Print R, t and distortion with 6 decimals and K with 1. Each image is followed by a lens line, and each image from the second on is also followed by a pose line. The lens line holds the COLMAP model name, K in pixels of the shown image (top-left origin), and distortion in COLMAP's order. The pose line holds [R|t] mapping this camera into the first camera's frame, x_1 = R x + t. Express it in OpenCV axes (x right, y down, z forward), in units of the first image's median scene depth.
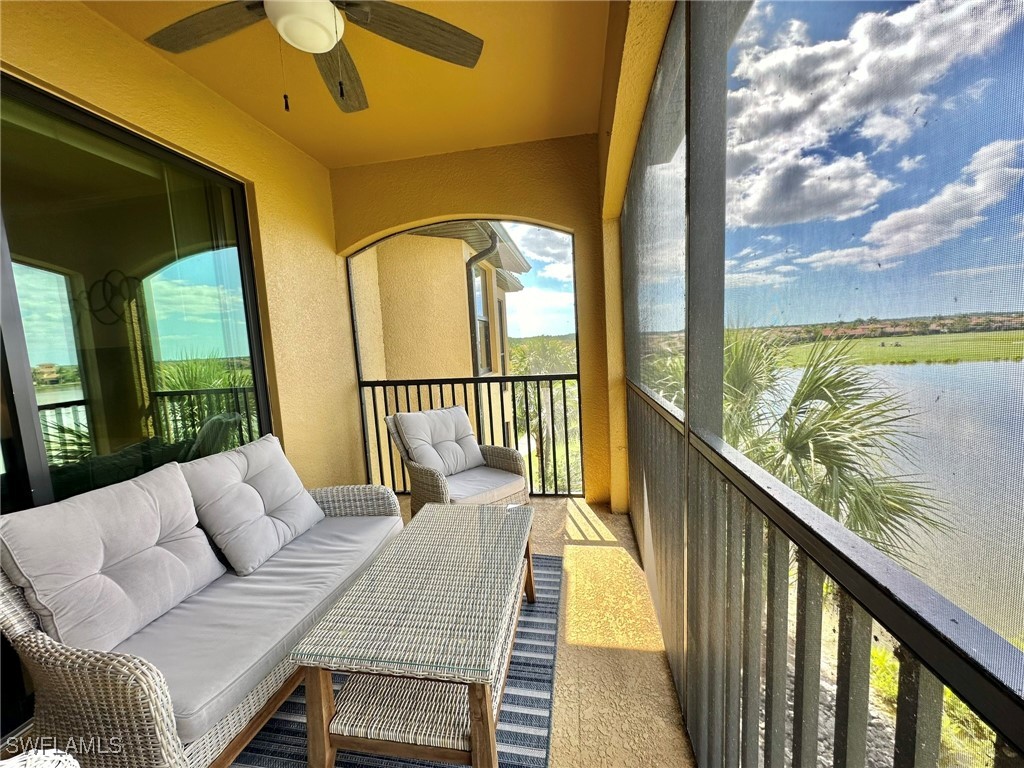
lens RADIAL K [[409.9, 0, 512.0], [0, 409.9, 384.0], [0, 0, 1]] dist [-0.003061, -0.000598]
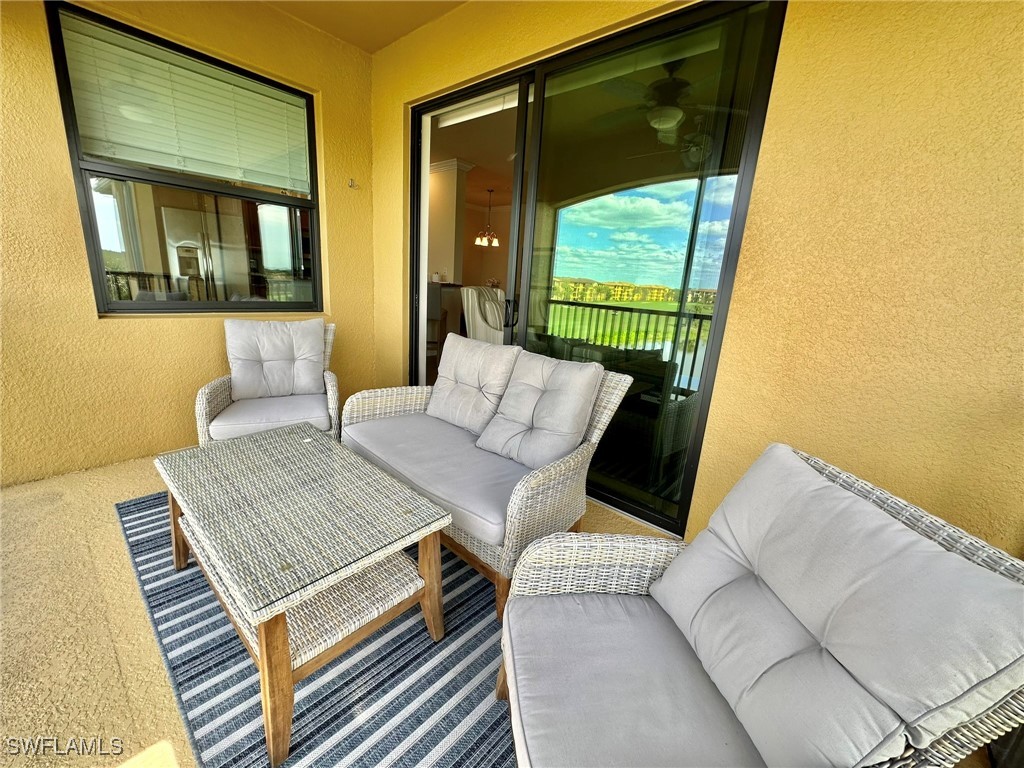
lens RADIAL K [[409.9, 0, 512.0], [0, 409.9, 384.0], [0, 0, 1]] dist [-0.003061, -0.000598]
pose [[-0.542770, 0.210359, -0.813111, 0.253053], [-0.121929, 0.938135, 0.324094, -0.117811], [0.830984, 0.275050, -0.483543, 1.695434]]
